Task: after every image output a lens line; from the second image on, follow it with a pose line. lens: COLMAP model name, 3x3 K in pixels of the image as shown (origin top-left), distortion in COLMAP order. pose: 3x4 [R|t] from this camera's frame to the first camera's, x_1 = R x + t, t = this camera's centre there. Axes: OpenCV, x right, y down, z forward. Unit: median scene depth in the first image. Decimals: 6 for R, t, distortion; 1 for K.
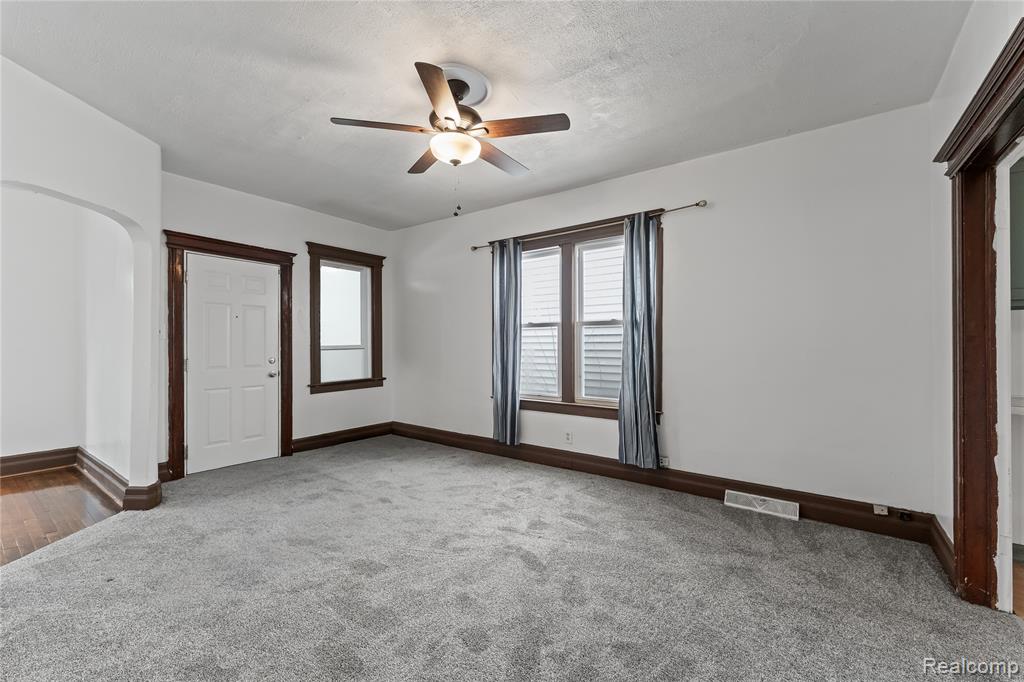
lens RADIAL K [[414.4, 0, 514.9], [0, 414.4, 341.1], [0, 0, 1]] dist [-0.002517, -0.000492]
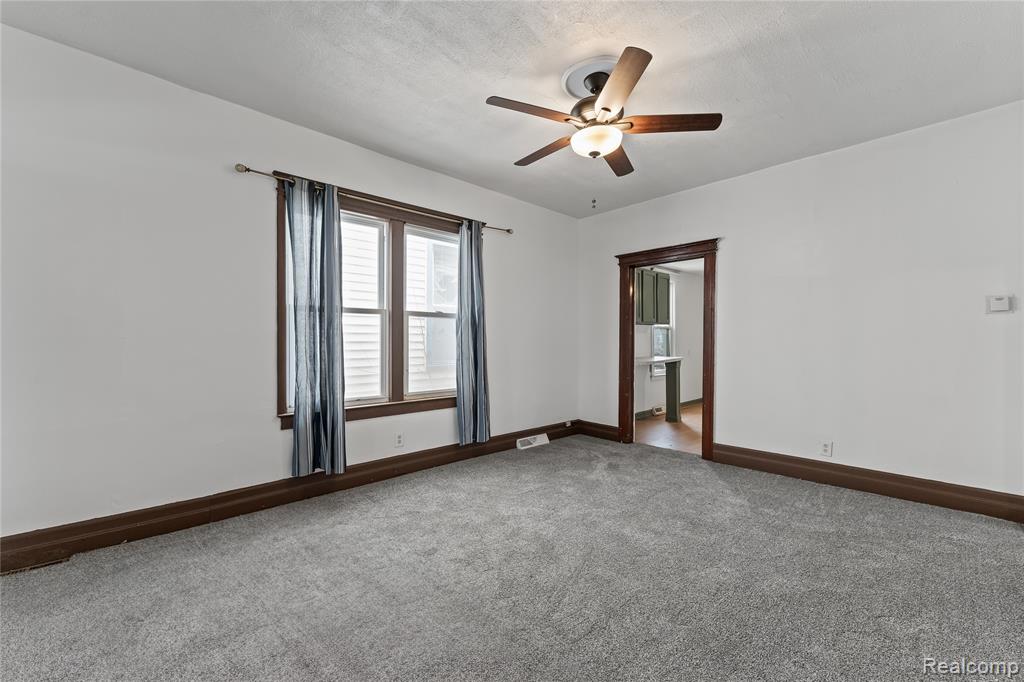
lens RADIAL K [[414.4, 0, 508.3], [0, 414.4, 340.8], [0, 0, 1]] dist [-0.002517, -0.000492]
pose [[0.192104, -0.004930, 0.981362, -0.746406], [-0.015008, 0.999856, 0.007960, 0.008591], [-0.981260, -0.016257, 0.192002, 0.643452]]
